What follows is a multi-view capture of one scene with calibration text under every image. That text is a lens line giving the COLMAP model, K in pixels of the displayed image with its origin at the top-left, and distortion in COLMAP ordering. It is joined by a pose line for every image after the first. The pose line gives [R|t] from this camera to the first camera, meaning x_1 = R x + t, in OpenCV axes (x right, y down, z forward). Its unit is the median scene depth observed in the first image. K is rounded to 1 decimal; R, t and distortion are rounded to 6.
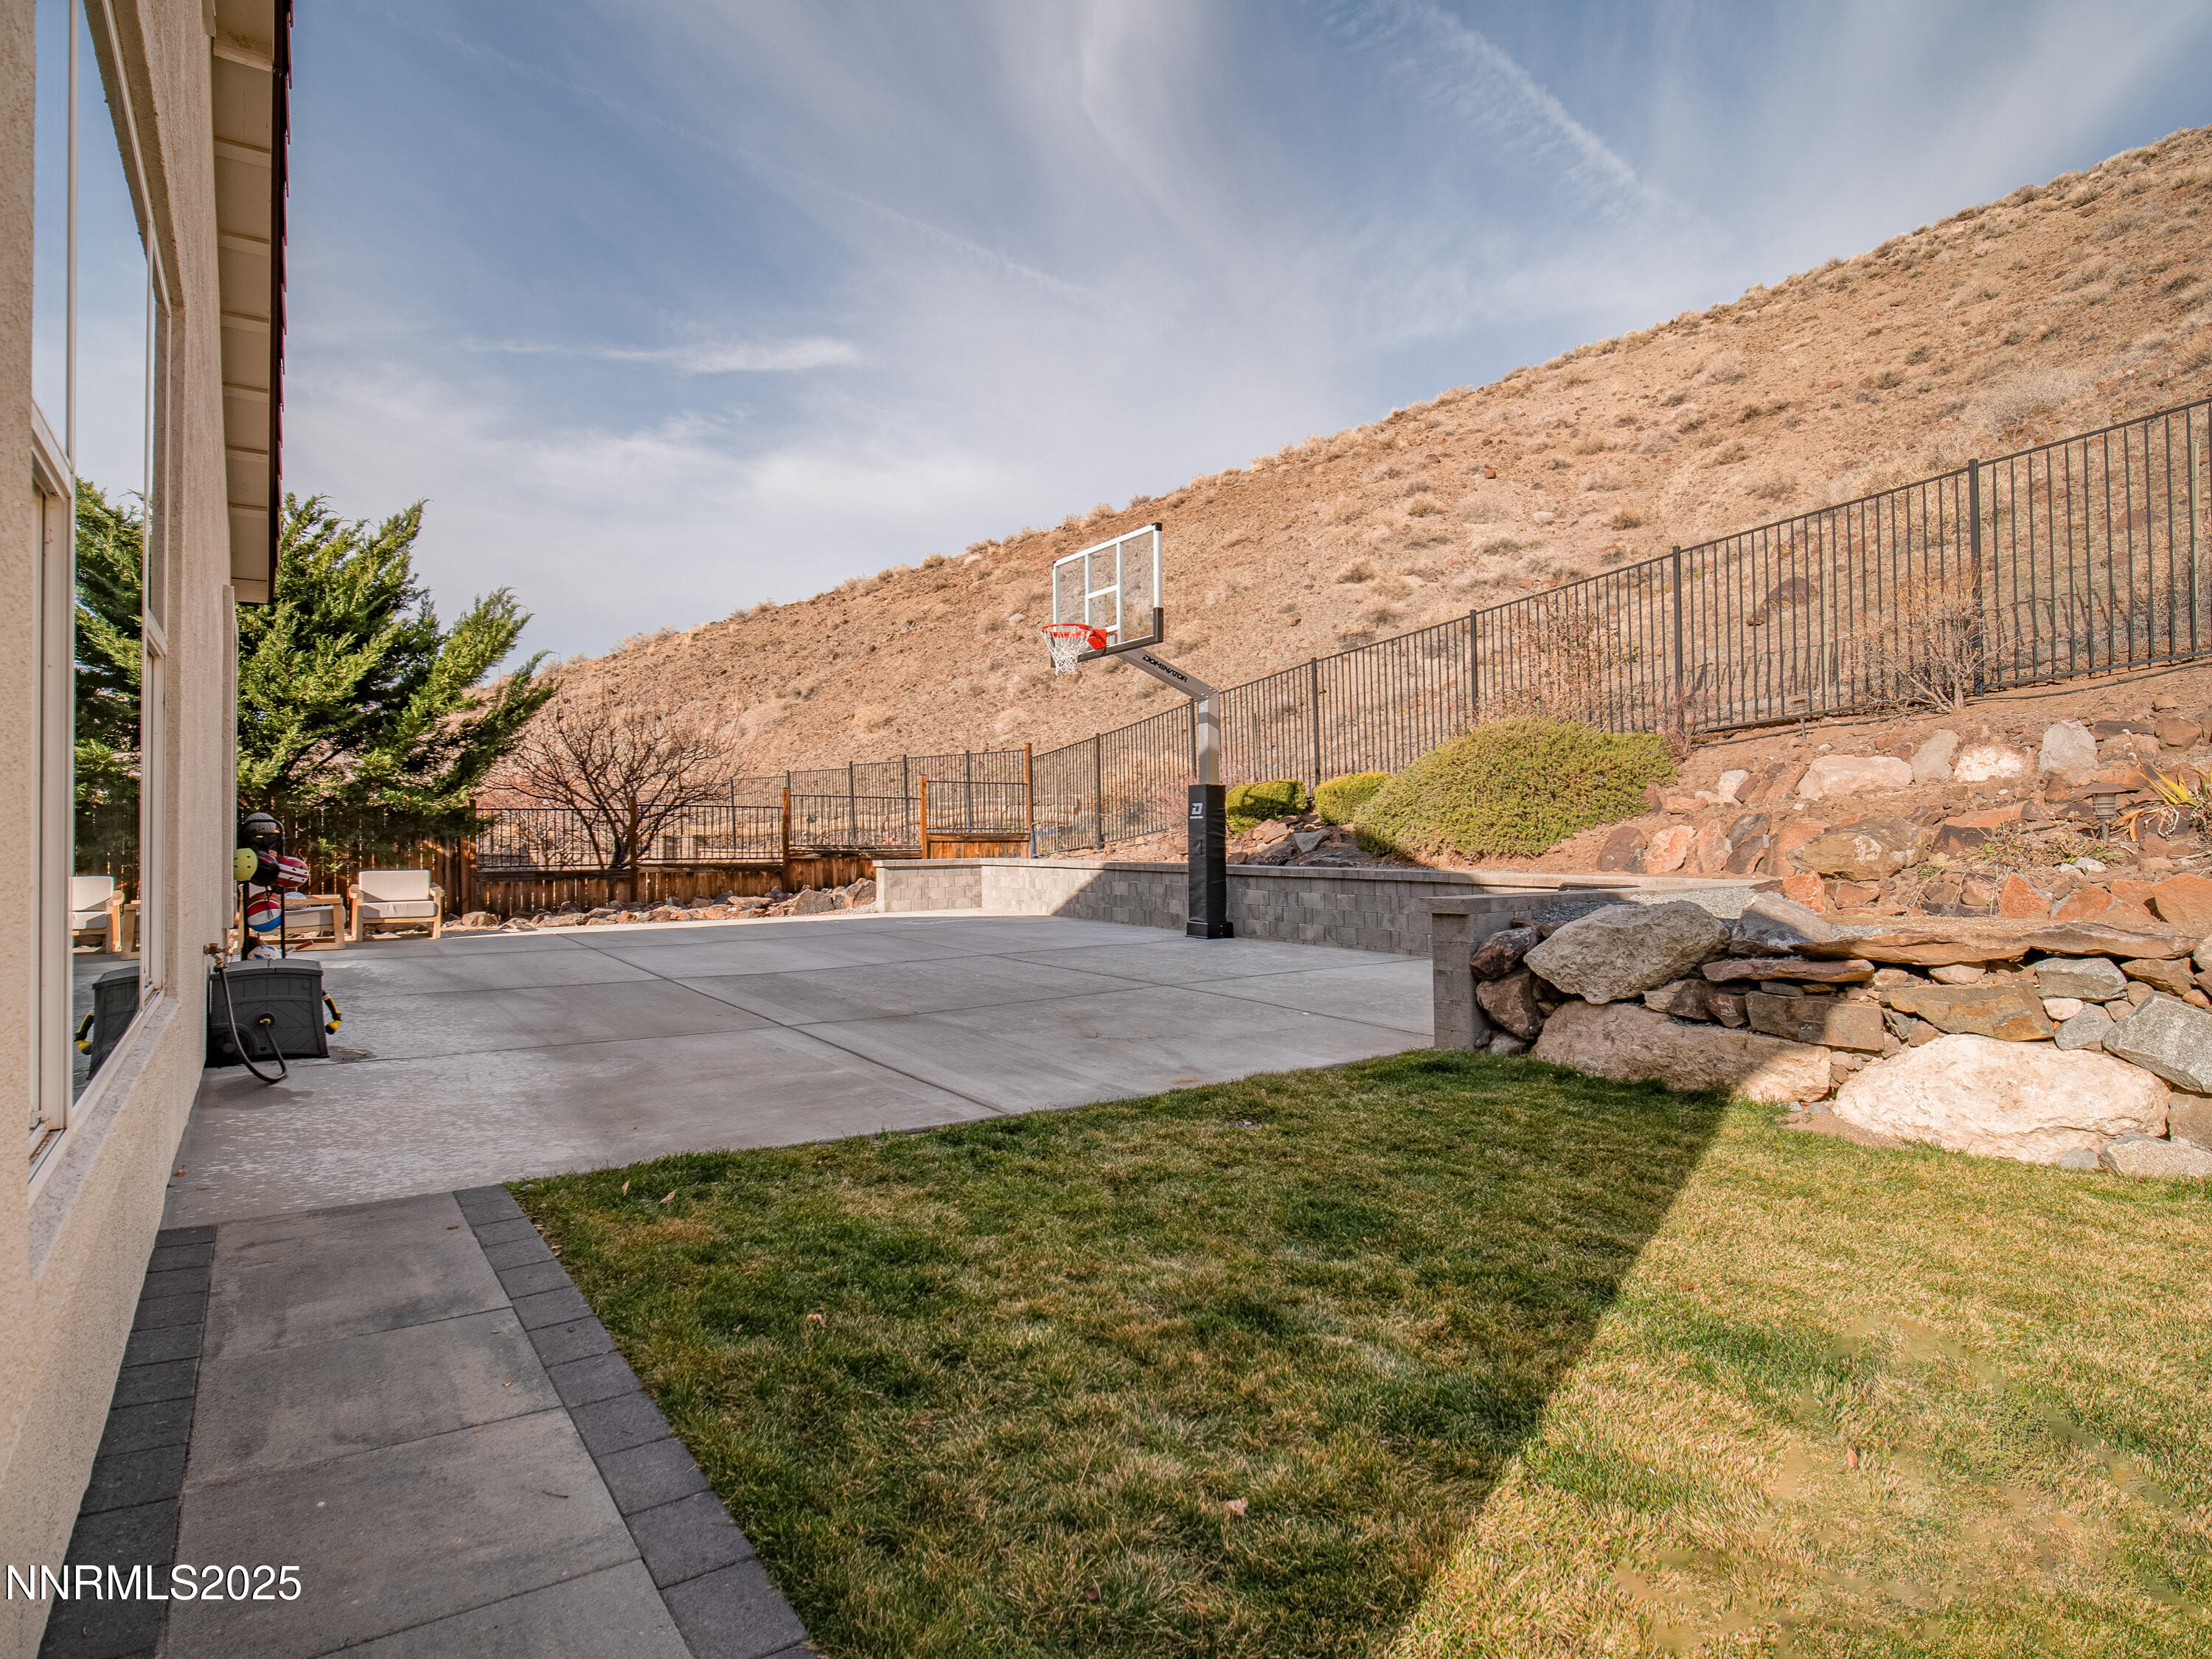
lens RADIAL K [[1211.0, 0, 1106.0], [0, 1211.0, 829.5], [0, 0, 1]] dist [-0.002374, -0.001496]
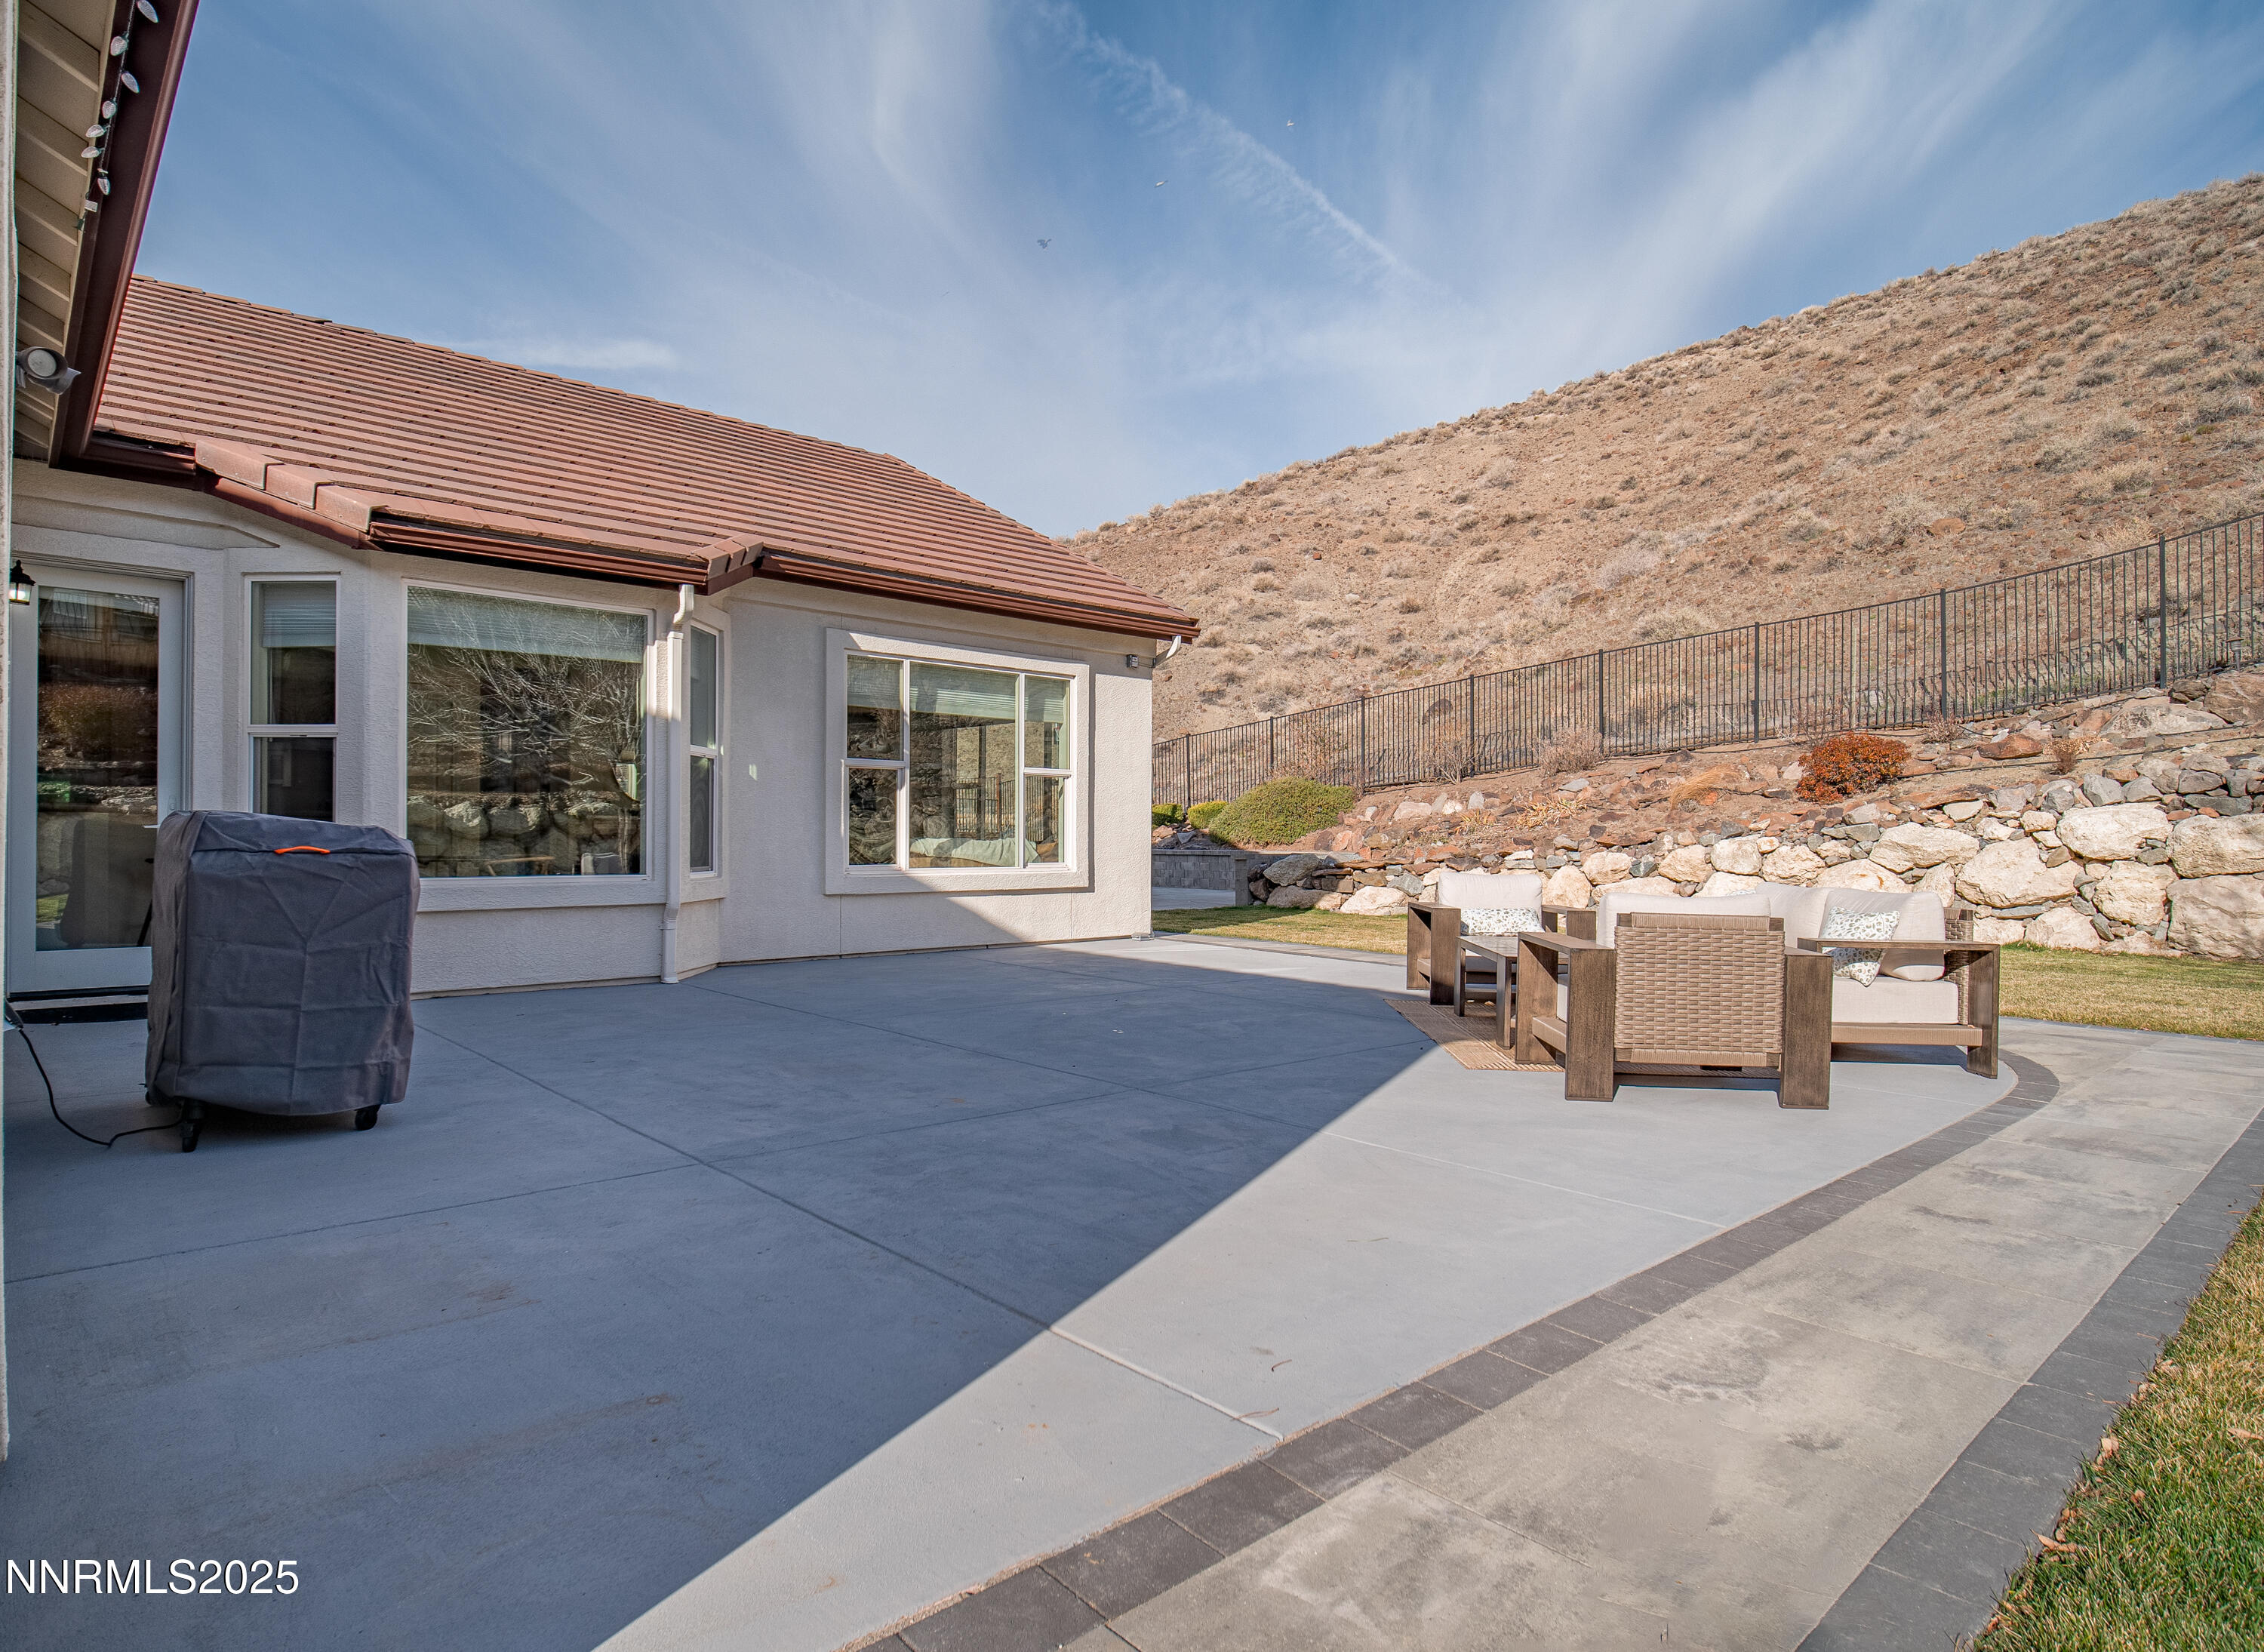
lens RADIAL K [[1241.2, 0, 1132.0], [0, 1241.2, 826.0], [0, 0, 1]] dist [0.001843, 0.000309]
pose [[0.990226, 0.011755, 0.138973, -0.058770], [-0.010892, 0.999916, -0.006968, 0.002018], [-0.139043, 0.005386, 0.990272, -0.289464]]
